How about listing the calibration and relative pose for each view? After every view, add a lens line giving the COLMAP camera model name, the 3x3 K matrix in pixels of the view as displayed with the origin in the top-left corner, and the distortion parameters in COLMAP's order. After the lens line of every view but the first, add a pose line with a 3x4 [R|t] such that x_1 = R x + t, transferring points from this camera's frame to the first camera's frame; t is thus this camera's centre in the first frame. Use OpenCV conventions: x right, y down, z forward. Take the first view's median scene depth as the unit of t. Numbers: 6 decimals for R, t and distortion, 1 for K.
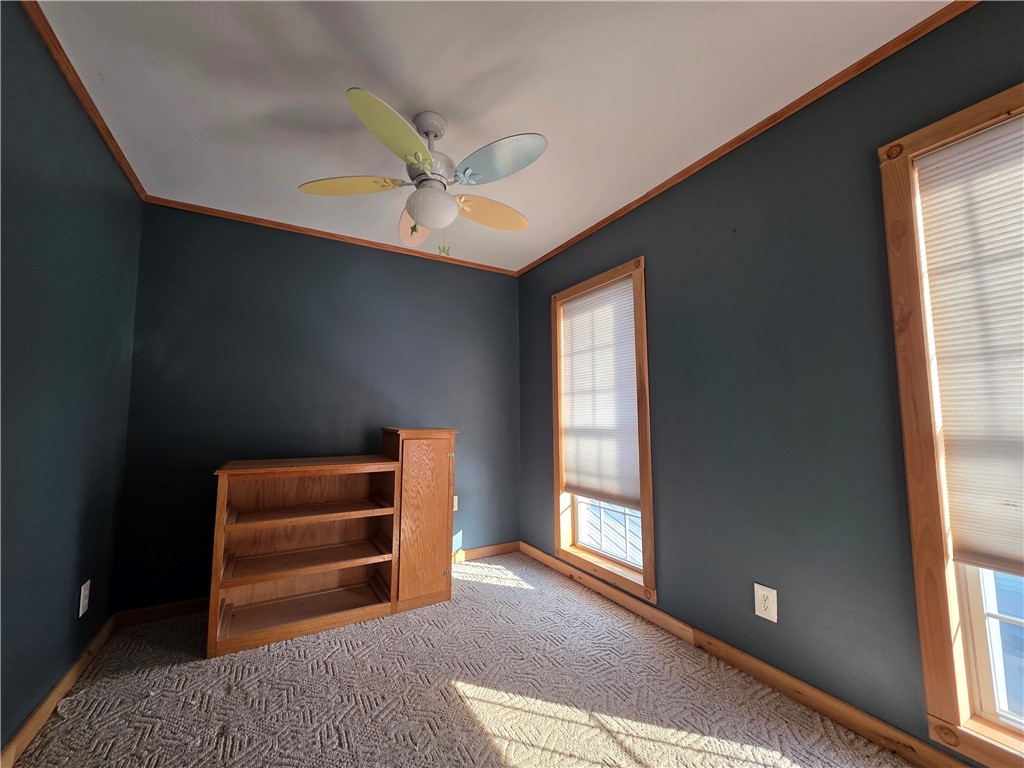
lens RADIAL K [[405.0, 0, 513.4], [0, 405.0, 385.1], [0, 0, 1]] dist [0.000872, -0.000007]
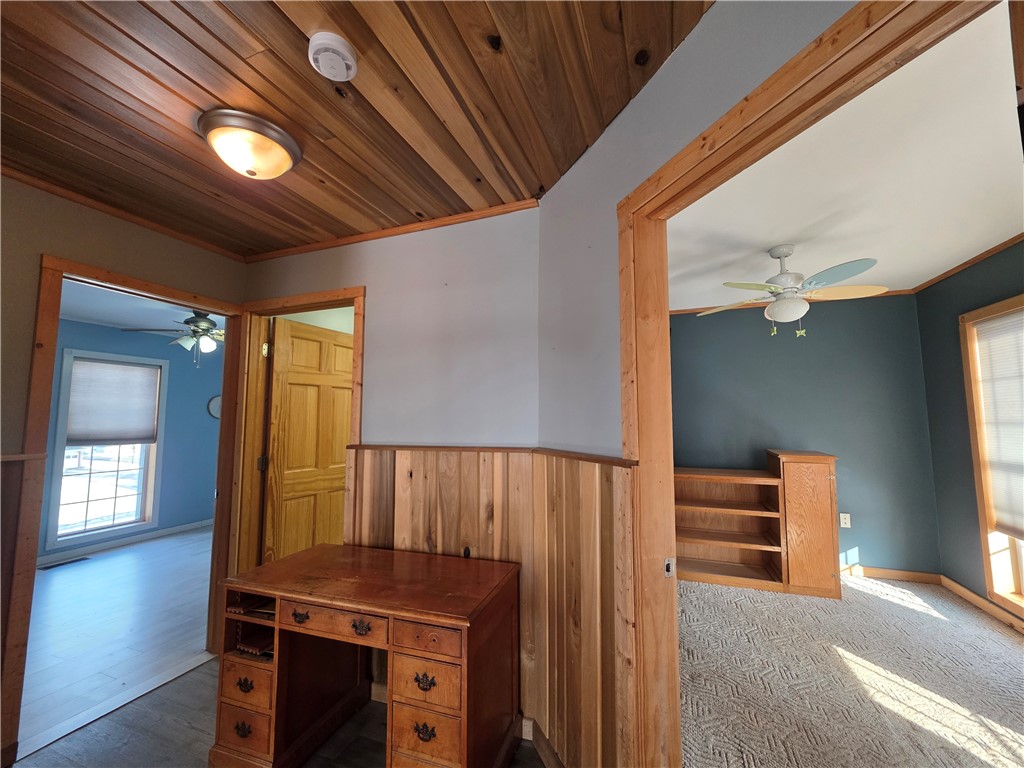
lens RADIAL K [[405.0, 0, 513.4], [0, 405.0, 385.1], [0, 0, 1]] dist [0.000872, -0.000007]
pose [[0.630002, -0.064492, -0.773911, 0.197275], [0.067977, 0.997300, -0.027770, -0.130257], [0.773613, -0.035113, 0.632685, -0.471448]]
